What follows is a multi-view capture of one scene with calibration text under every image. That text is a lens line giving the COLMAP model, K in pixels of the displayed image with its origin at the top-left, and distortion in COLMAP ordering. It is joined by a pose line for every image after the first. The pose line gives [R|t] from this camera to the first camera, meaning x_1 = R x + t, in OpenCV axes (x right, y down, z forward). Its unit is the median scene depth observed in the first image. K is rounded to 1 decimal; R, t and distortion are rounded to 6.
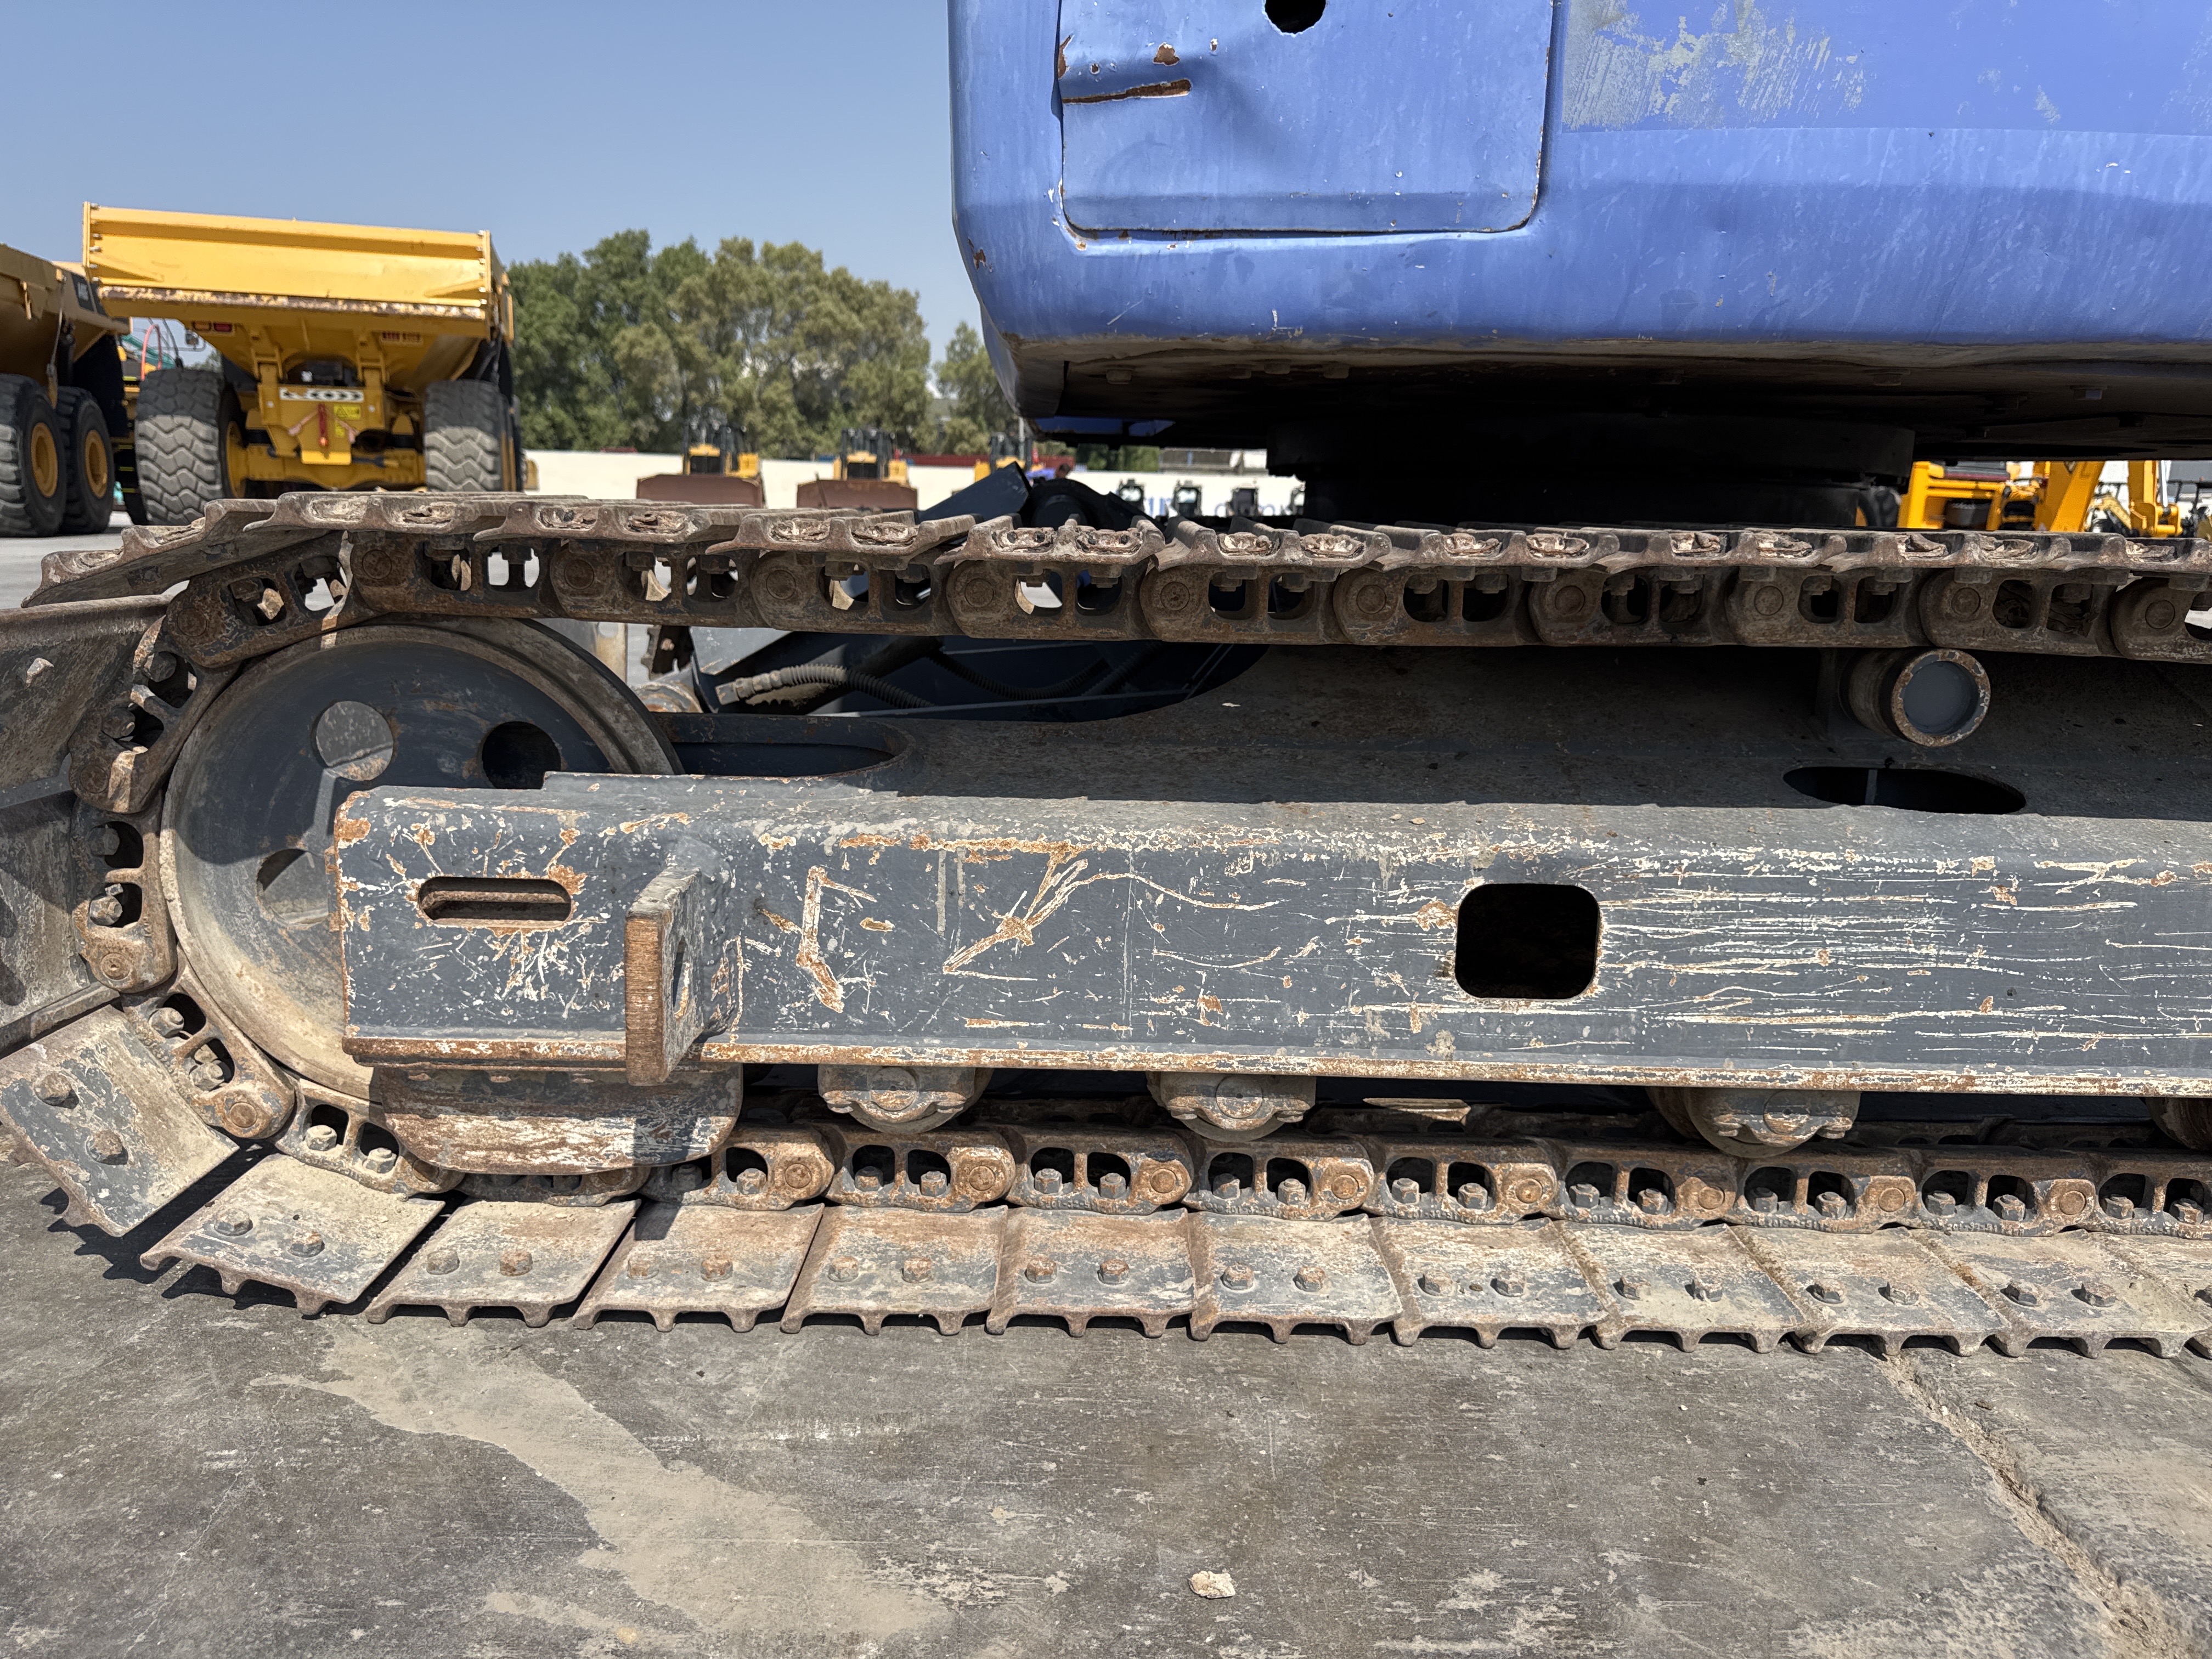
lens RADIAL K [[1555.5, 0, 1106.0], [0, 1555.5, 829.5], [0, 0, 1]] dist [0.139940, -0.251034]
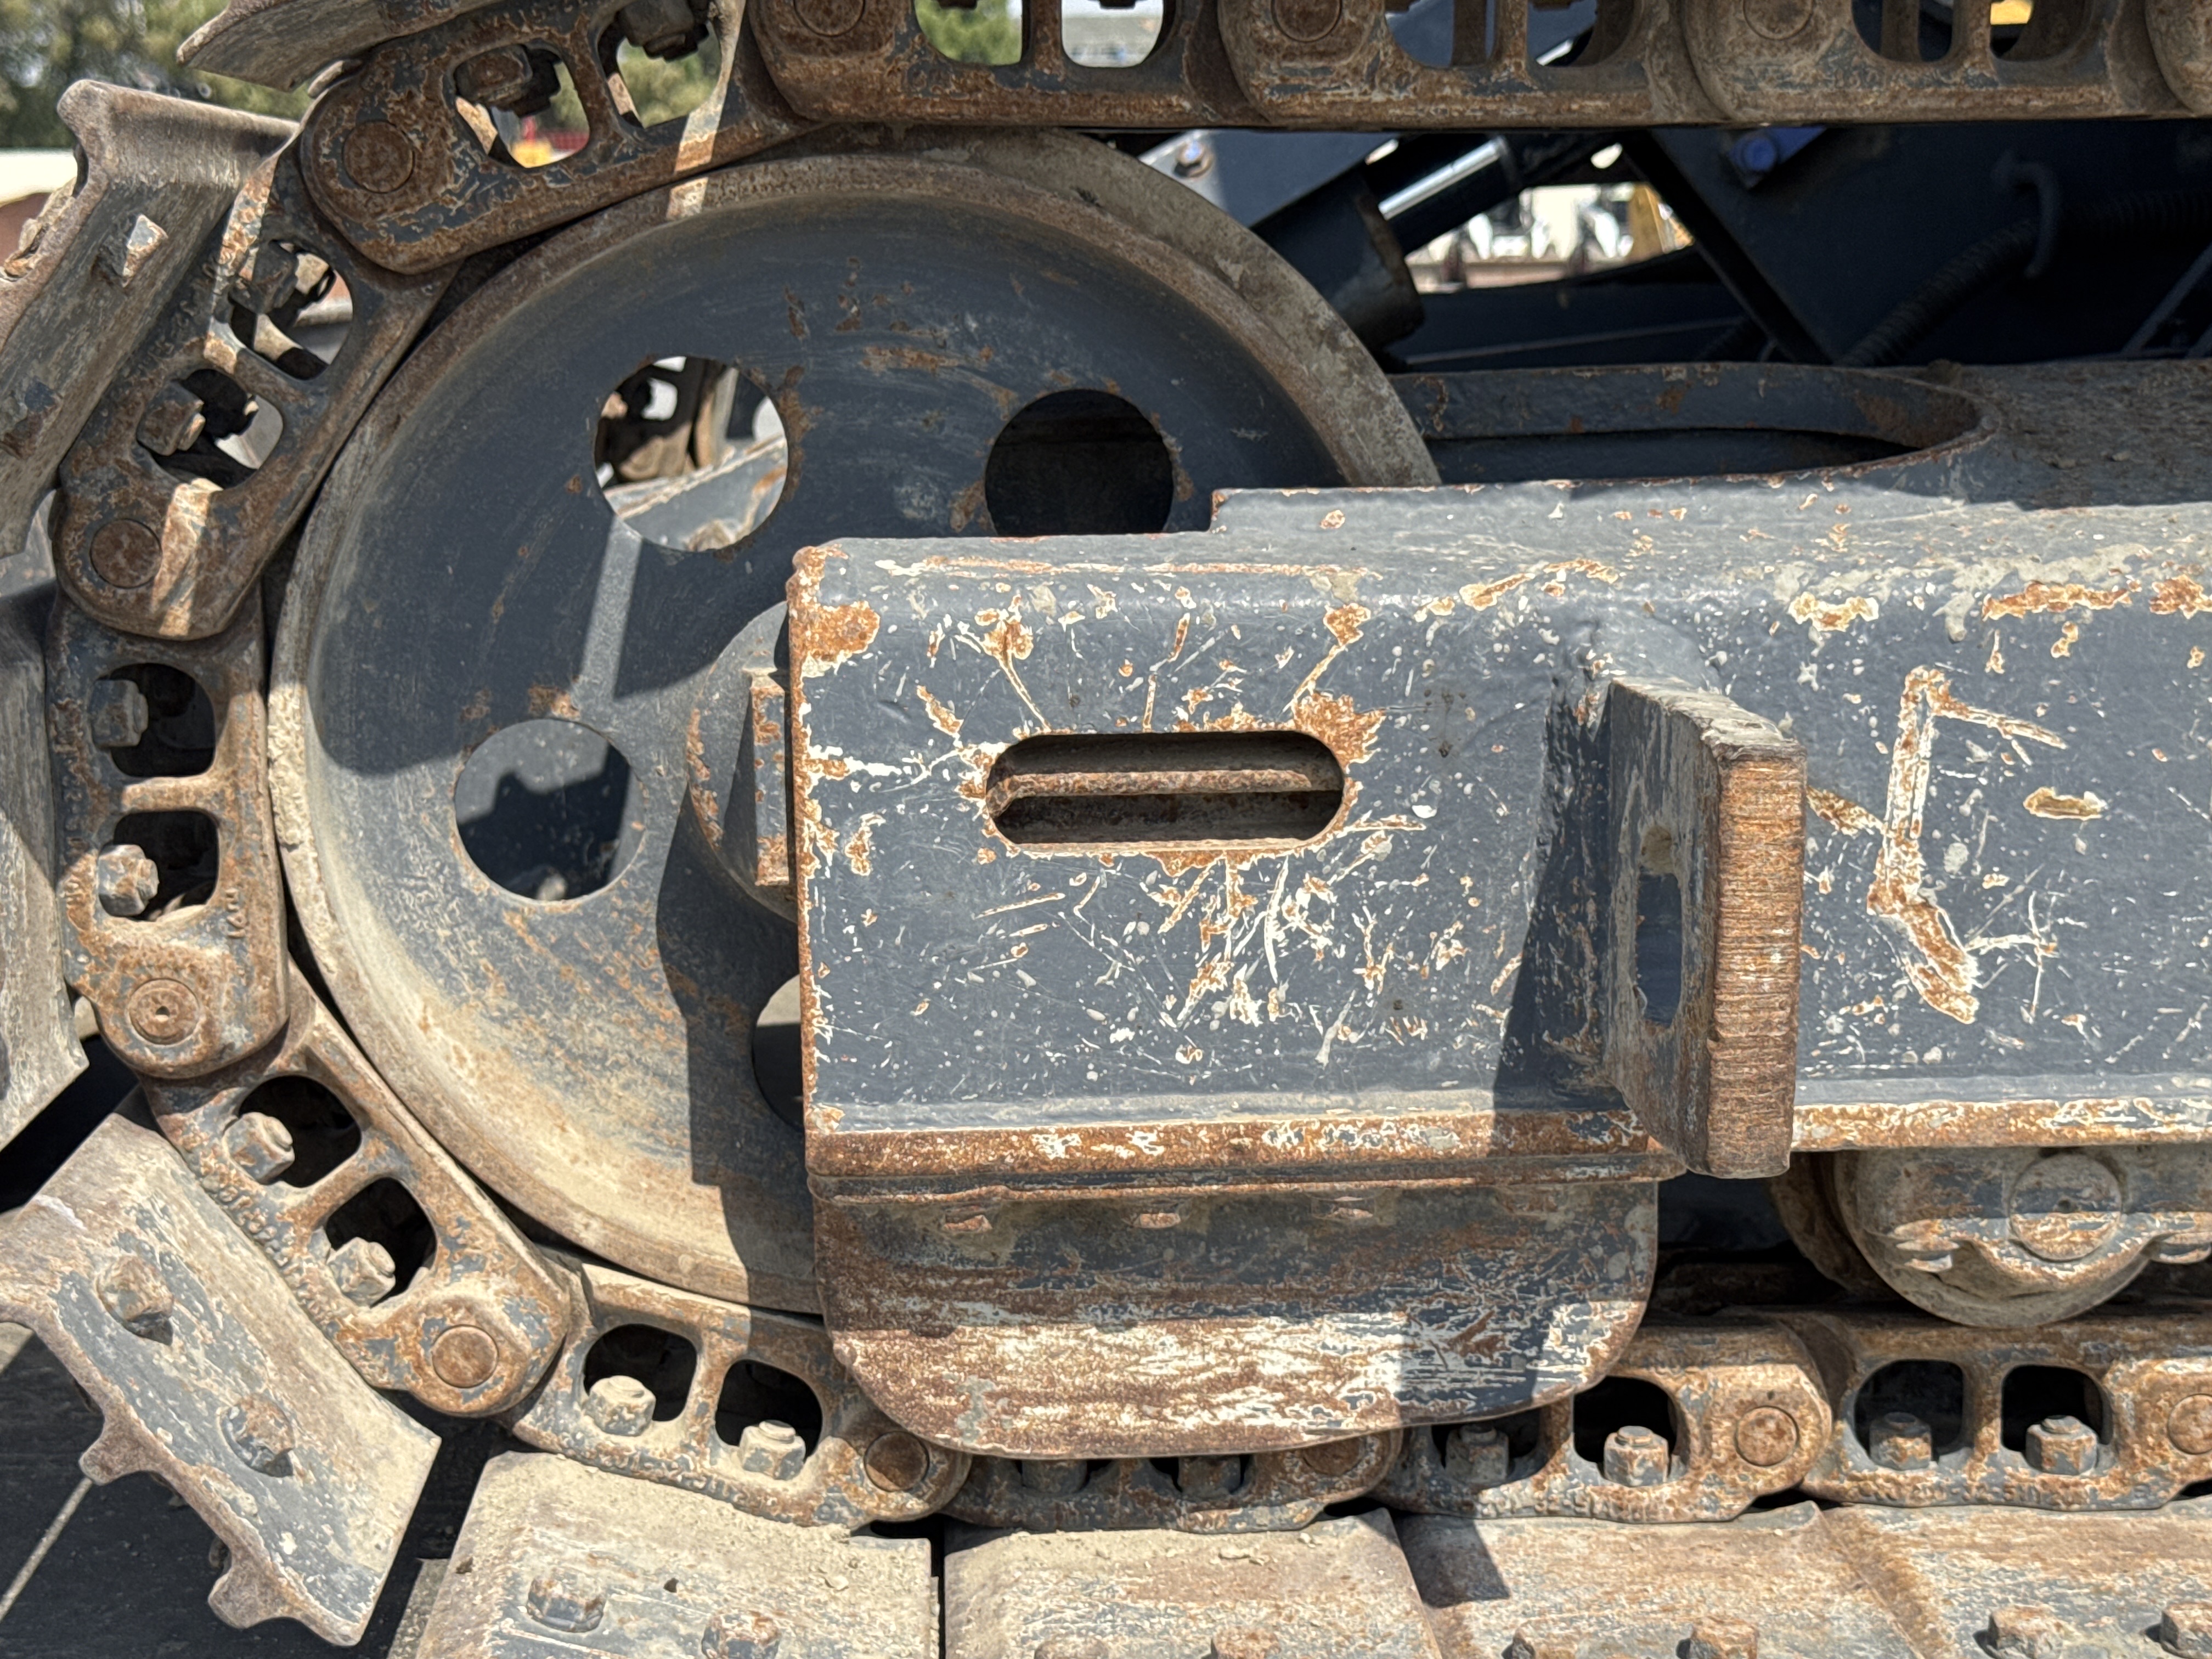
lens RADIAL K [[3194.3, 0, 1108.4], [0, 3194.3, 834.8], [0, 0, 1]] dist [0.194284, -0.469422]
pose [[0.997862, -0.049895, 0.042220, -0.433237], [0.050596, 0.998596, -0.015698, 0.069258], [-0.041377, 0.017800, 0.998985, 0.150352]]
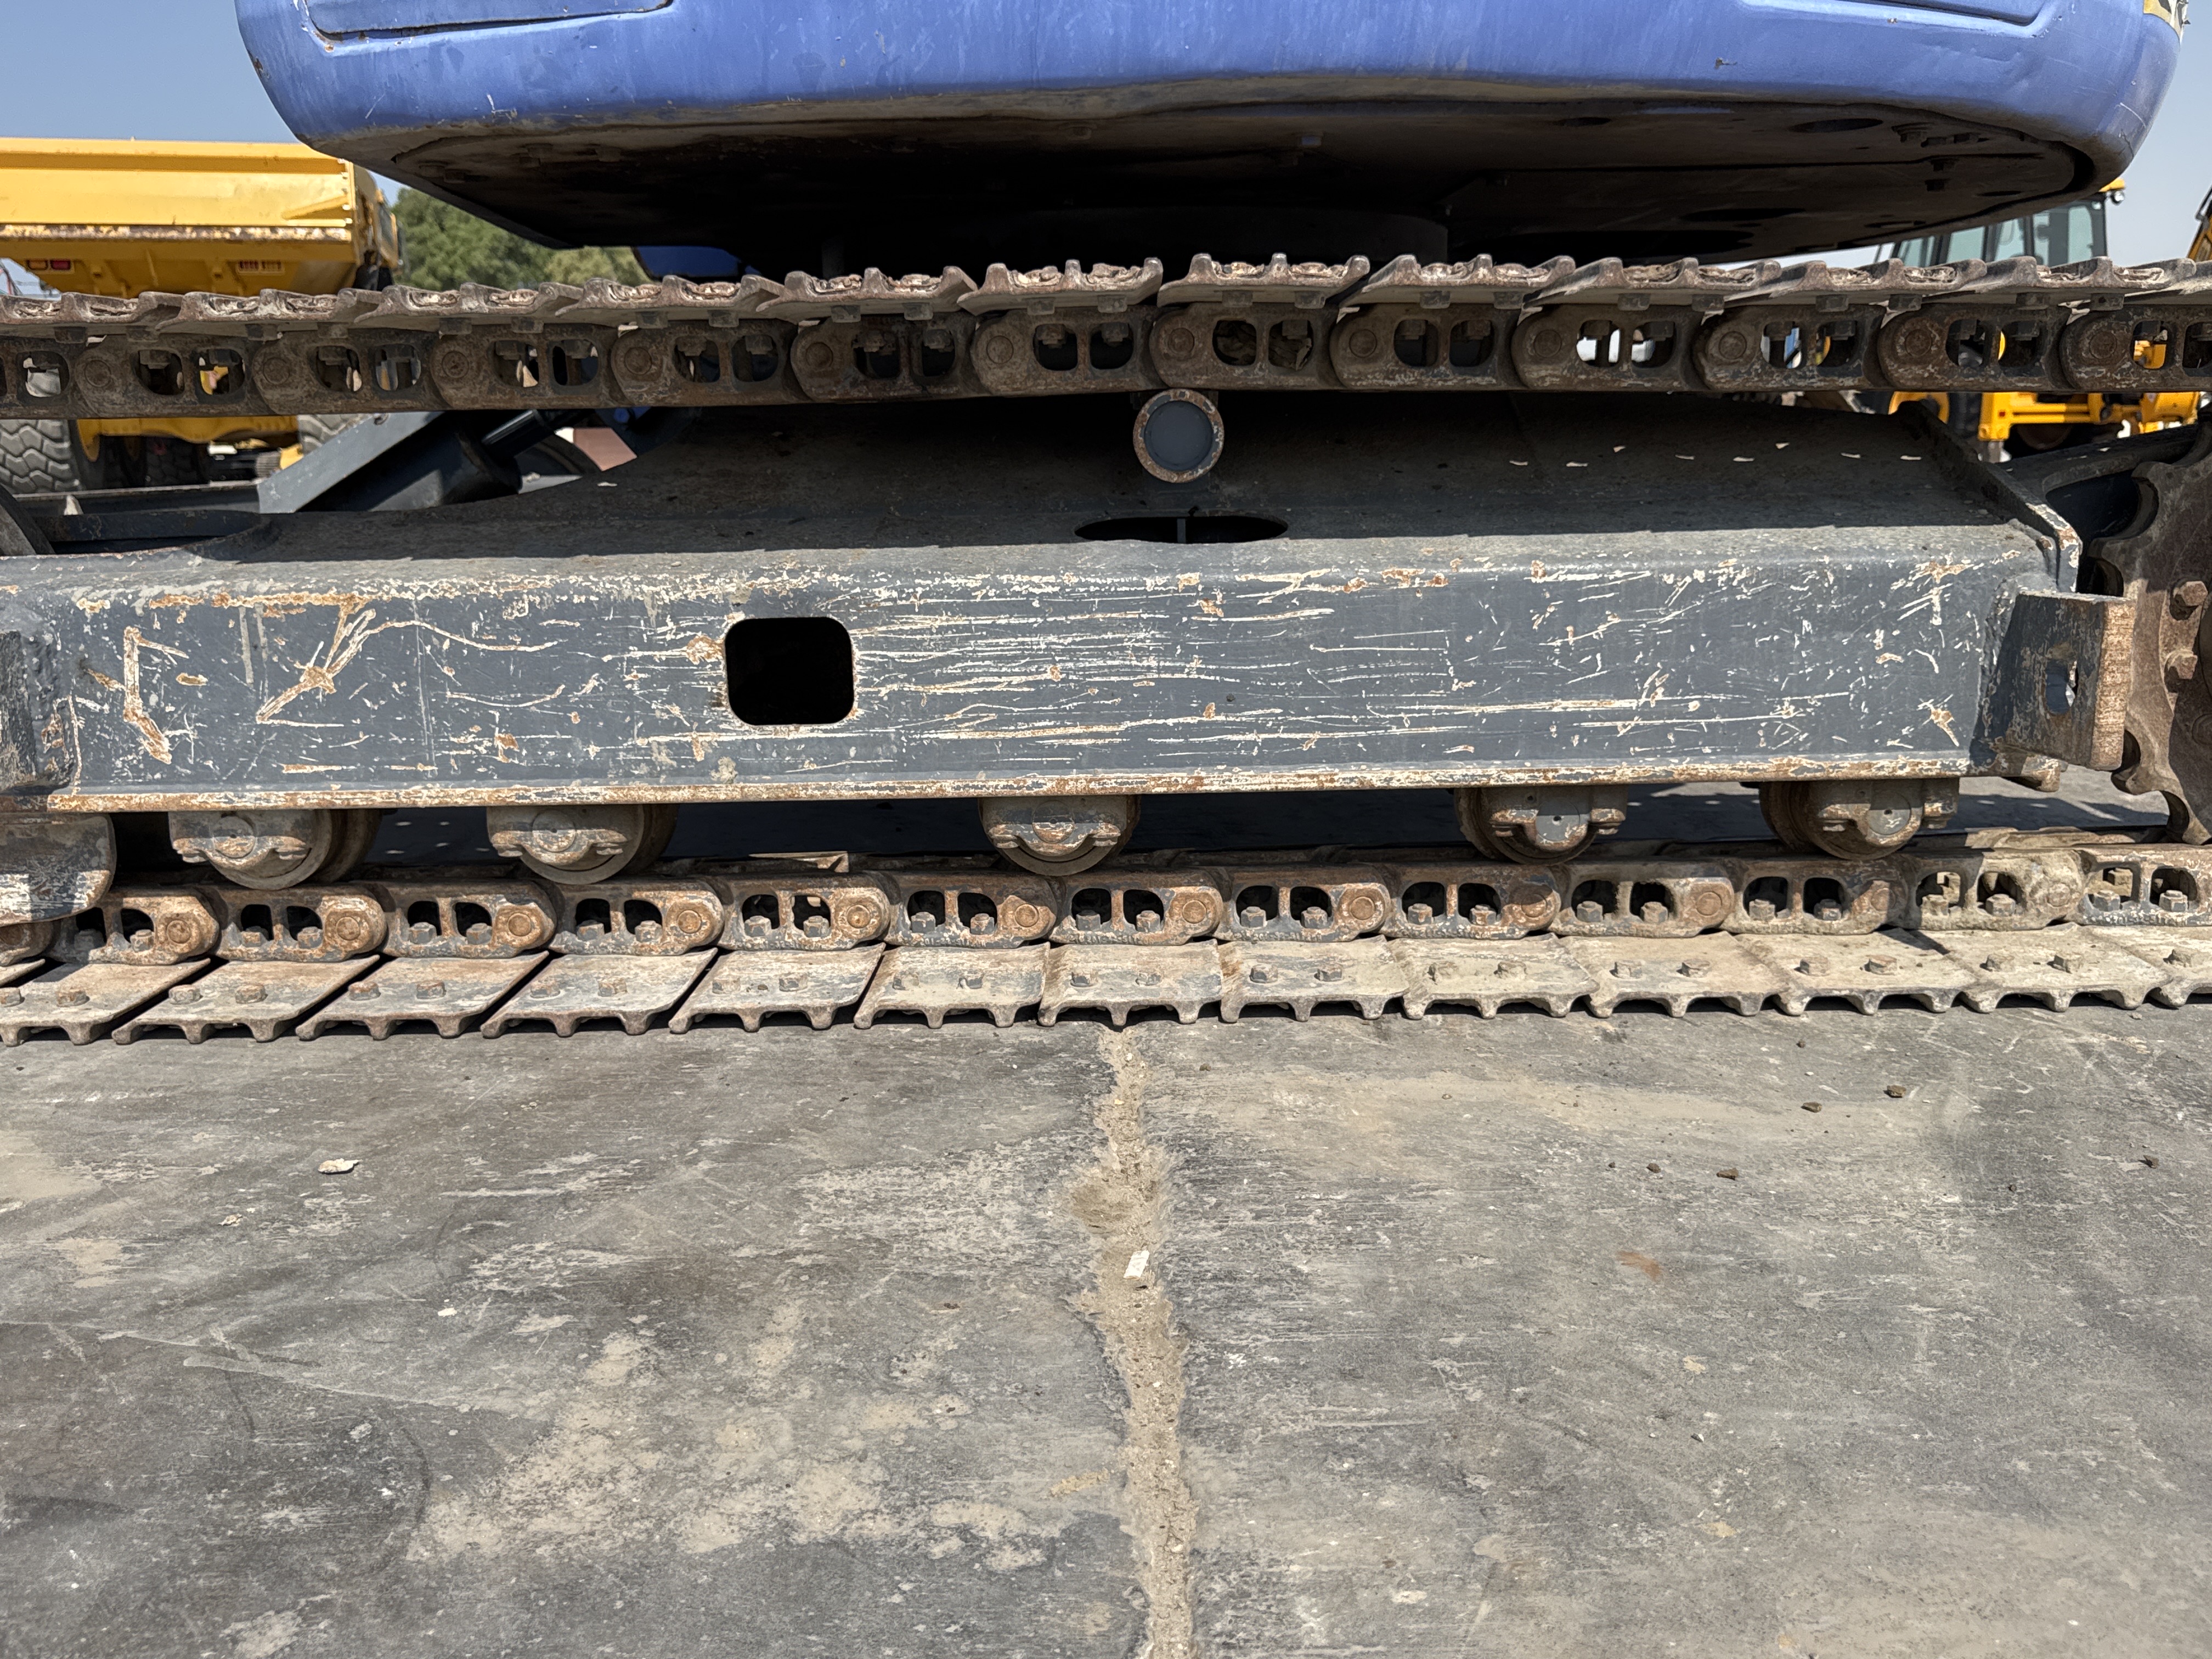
lens RADIAL K [[1805.2, 0, 1106.0], [0, 1805.2, 829.5], [0, 0, 1]] dist [0.114052, -0.217052]
pose [[0.998818, -0.041432, -0.025429, 0.513361], [0.041722, 0.999069, 0.010986, 0.176489], [0.024950, -0.012034, 0.999616, -0.259332]]
